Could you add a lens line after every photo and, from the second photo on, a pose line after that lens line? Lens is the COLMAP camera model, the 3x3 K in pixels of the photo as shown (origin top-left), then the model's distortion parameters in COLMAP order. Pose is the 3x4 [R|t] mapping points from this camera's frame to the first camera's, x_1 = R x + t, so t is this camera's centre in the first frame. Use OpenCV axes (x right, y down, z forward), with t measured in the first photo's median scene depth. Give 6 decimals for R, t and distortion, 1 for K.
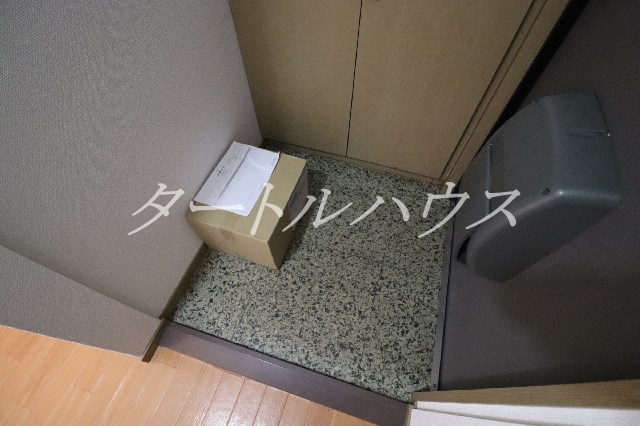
lens RADIAL K [[300.4, 0, 319.8], [0, 300.4, 213.8], [0, 0, 1]] dist [-0.016404, -0.003469]
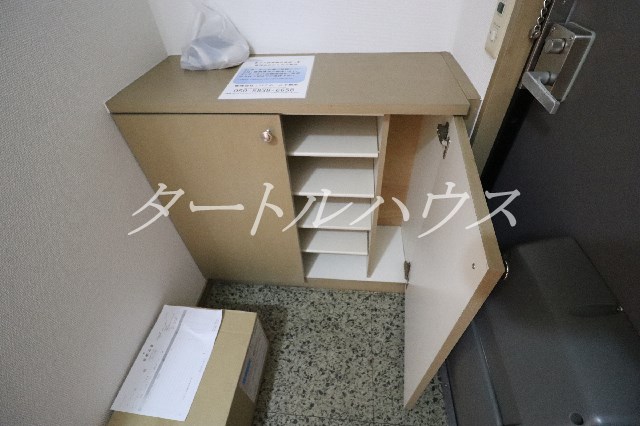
lens RADIAL K [[300.4, 0, 321.6], [0, 300.4, 211.7], [0, 0, 1]] dist [-0.016404, -0.003469]
pose [[0.976940, -0.179363, 0.115832, 0.081804], [0.202643, 0.949794, -0.238383, -0.195998], [-0.067260, 0.256358, 0.964239, 0.110255]]
